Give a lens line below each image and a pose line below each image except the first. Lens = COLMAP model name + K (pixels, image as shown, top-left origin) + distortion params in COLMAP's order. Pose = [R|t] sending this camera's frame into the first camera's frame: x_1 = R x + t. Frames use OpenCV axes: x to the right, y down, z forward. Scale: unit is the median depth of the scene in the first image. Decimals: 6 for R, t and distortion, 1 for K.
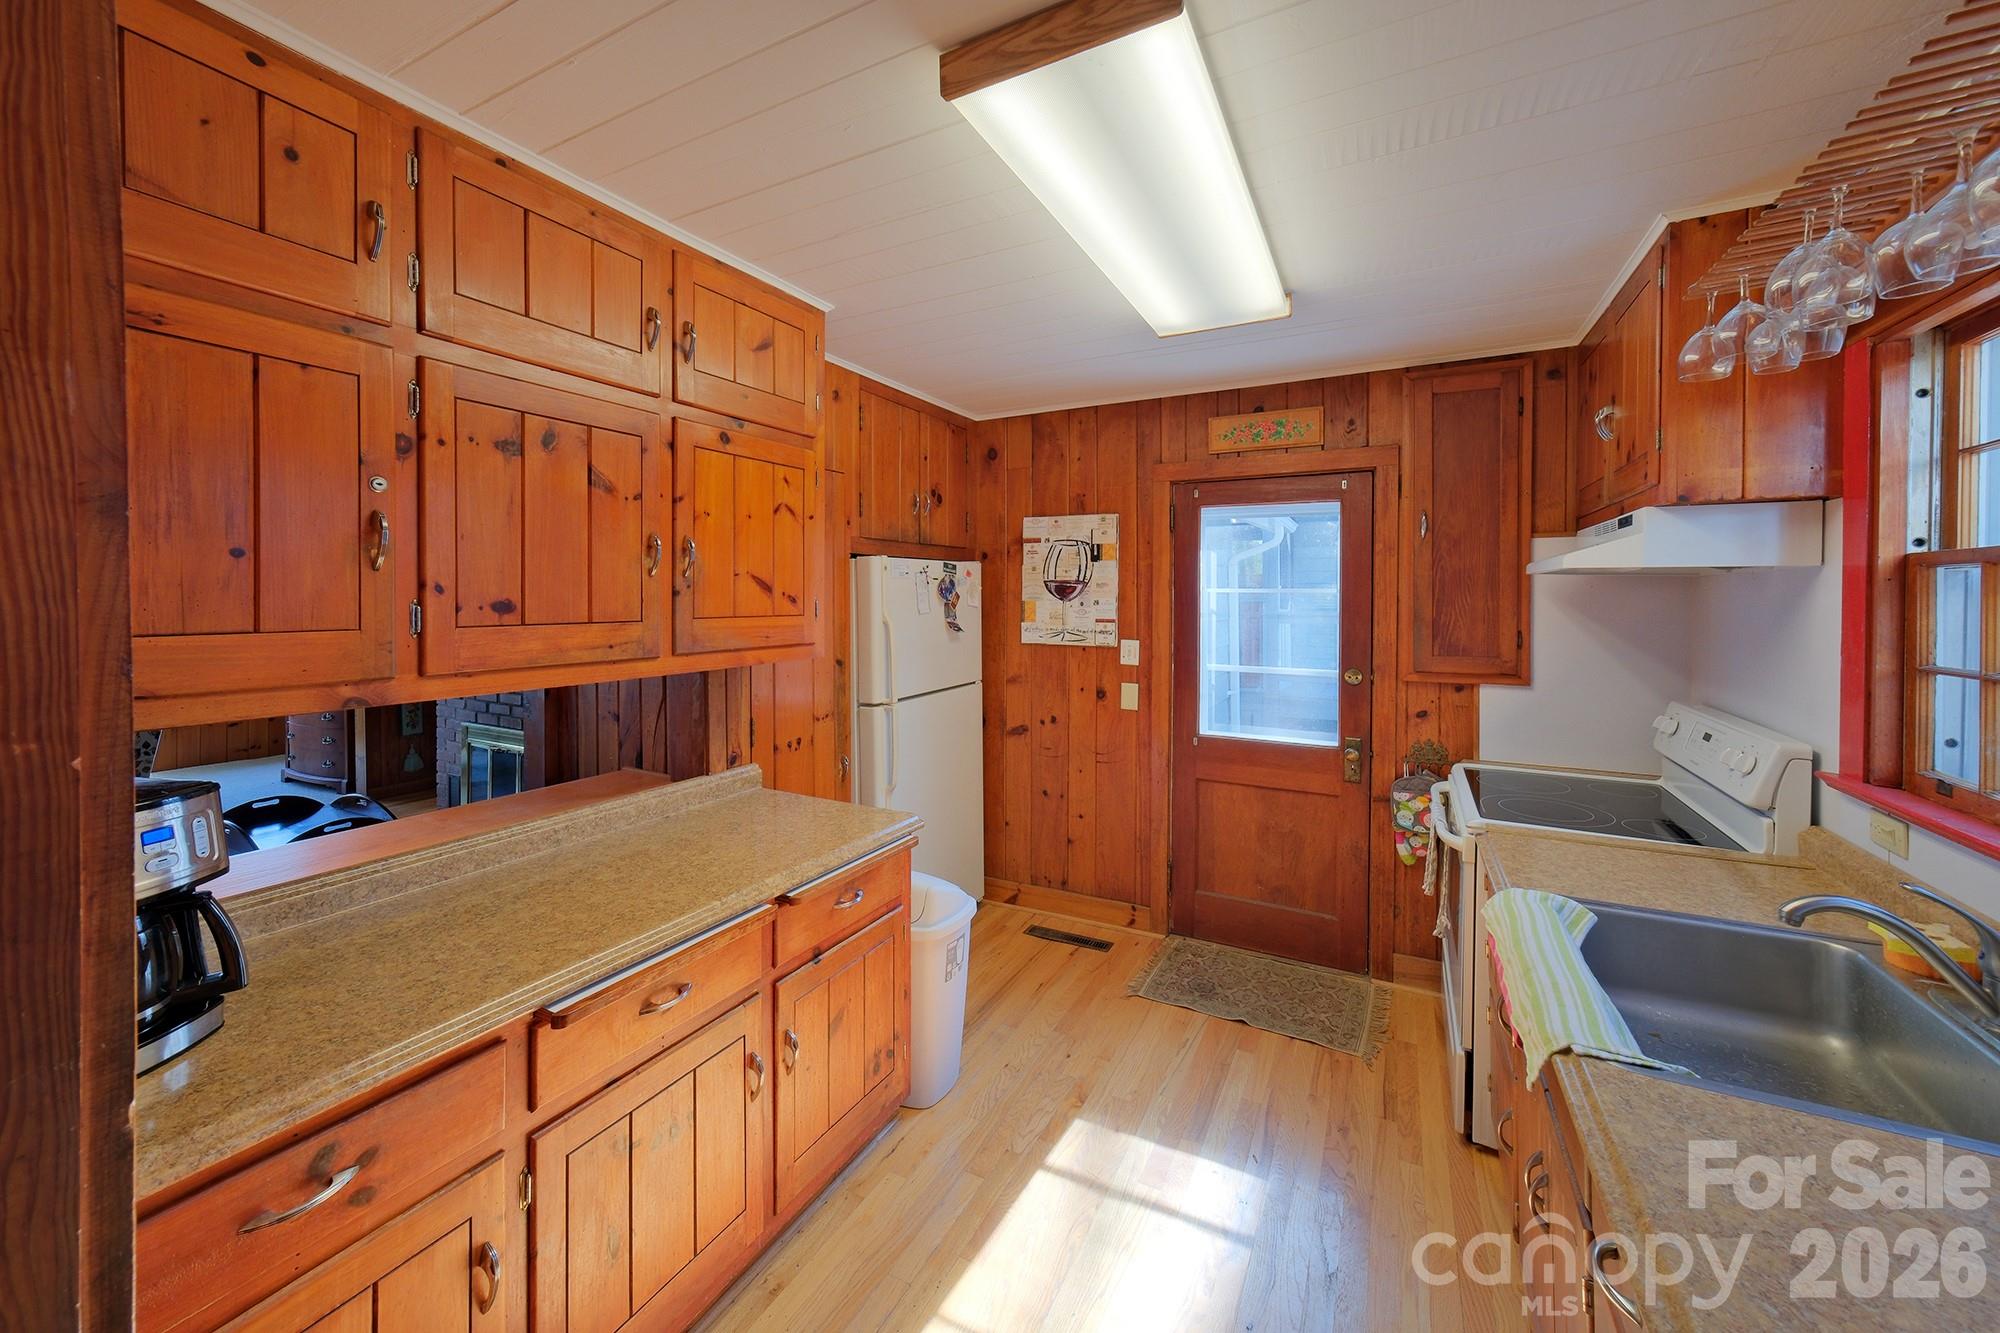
lens RADIAL K [[739.7, 0, 1009.9], [0, 739.7, 605.7], [0, 0, 1]] dist [-0.000138, 0.005702]
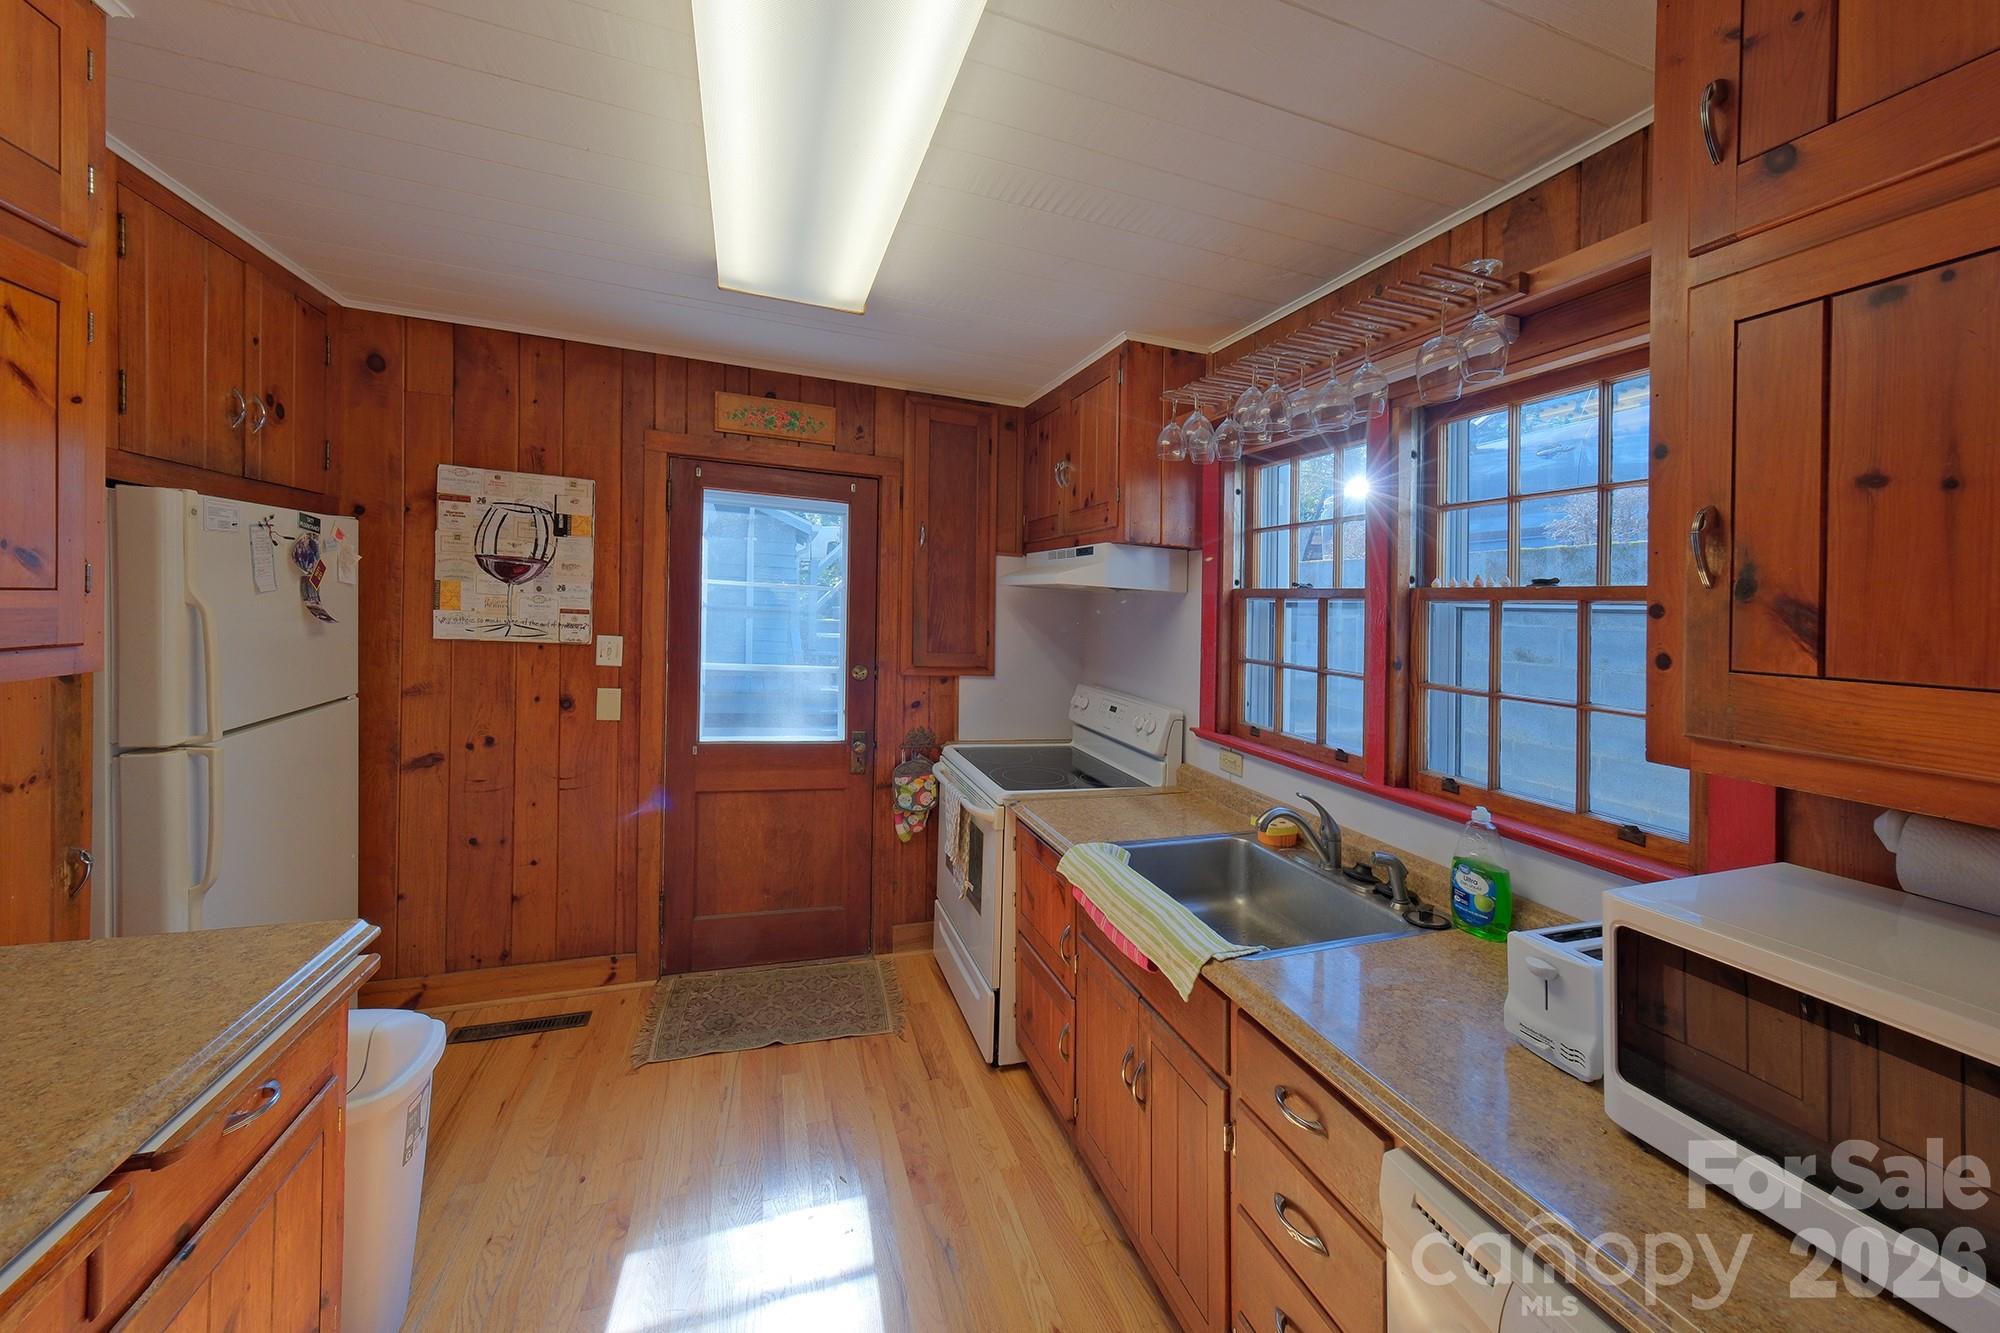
lens RADIAL K [[739.7, 0, 1009.9], [0, 739.7, 605.7], [0, 0, 1]] dist [-0.000138, 0.005702]
pose [[0.684938, 0.034643, 0.727777, -0.150811], [-0.043072, 0.999047, -0.007019, -0.000548], [-0.727327, -0.026540, 0.685778, 0.123702]]
